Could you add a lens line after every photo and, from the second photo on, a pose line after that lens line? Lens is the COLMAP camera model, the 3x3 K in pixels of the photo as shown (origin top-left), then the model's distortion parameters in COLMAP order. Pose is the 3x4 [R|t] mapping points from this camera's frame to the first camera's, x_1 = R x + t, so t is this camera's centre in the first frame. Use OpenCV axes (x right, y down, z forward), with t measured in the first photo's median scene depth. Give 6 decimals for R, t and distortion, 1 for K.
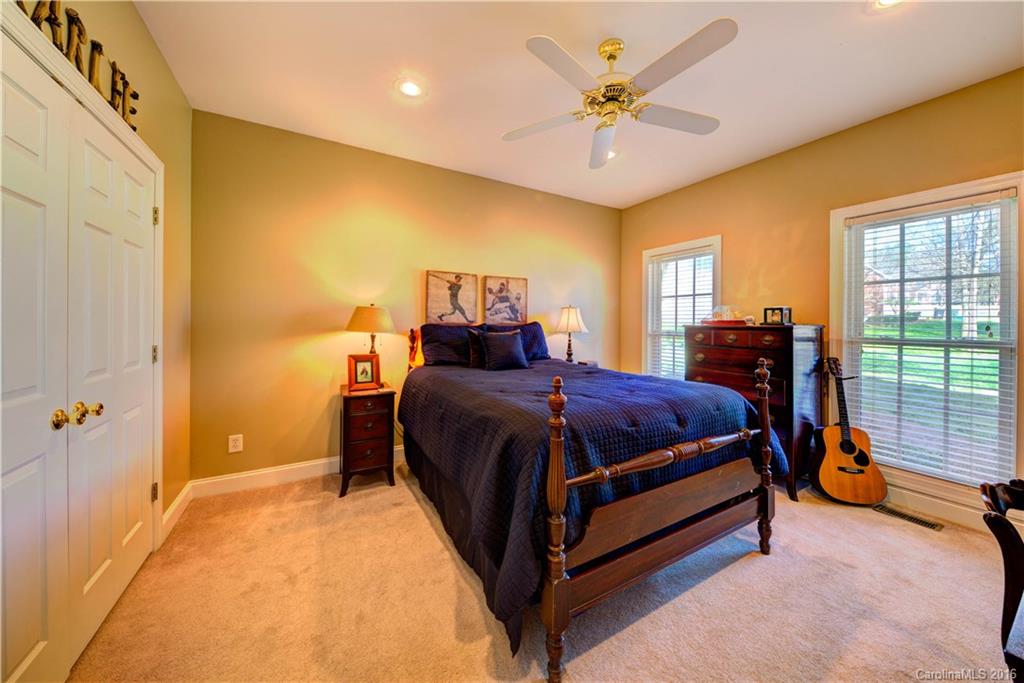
lens RADIAL K [[352.8, 0, 514.5], [0, 352.8, 321.2], [0, 0, 1]] dist [0.001428, -0.002032]
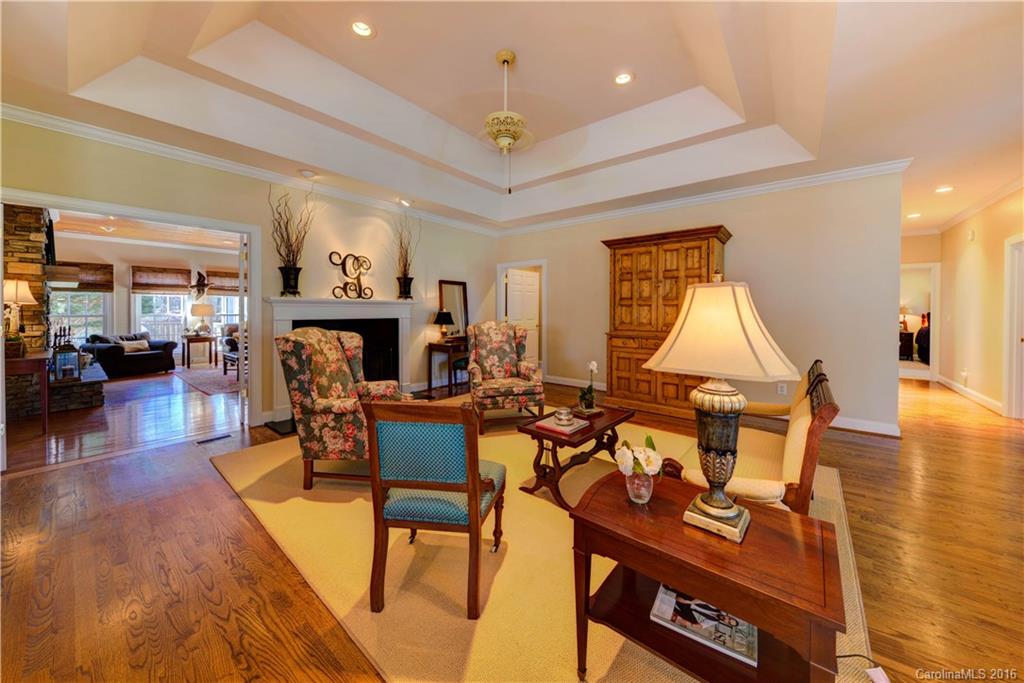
lens RADIAL K [[352.8, 0, 500.8], [0, 352.8, 312.4], [0, 0, 1]] dist [0.001428, -0.002032]
pose [[0.332815, 0.004708, -0.942980, 1.422069], [-0.005658, 0.999980, 0.002996, 0.021961], [0.942975, 0.004338, 0.332835, -3.588411]]
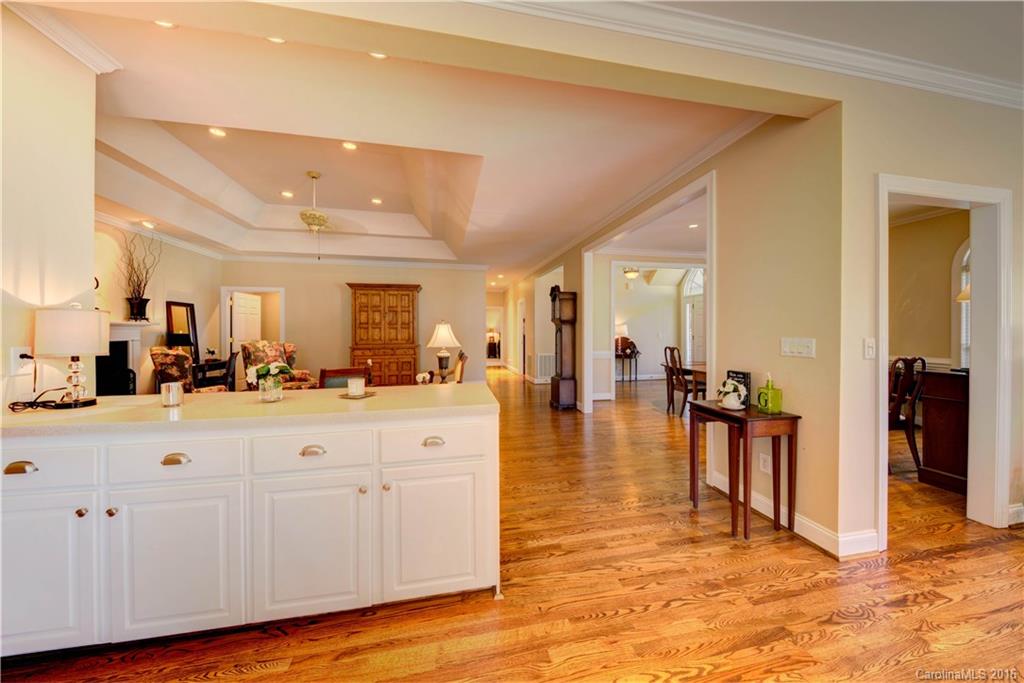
lens RADIAL K [[352.8, 0, 516.6], [0, 352.8, 332.0], [0, 0, 1]] dist [0.001428, -0.002032]
pose [[0.947172, -0.004651, -0.320692, 1.945123], [0.004661, 0.999989, -0.000738, 0.027444], [0.320691, -0.000796, 0.947183, -4.626823]]
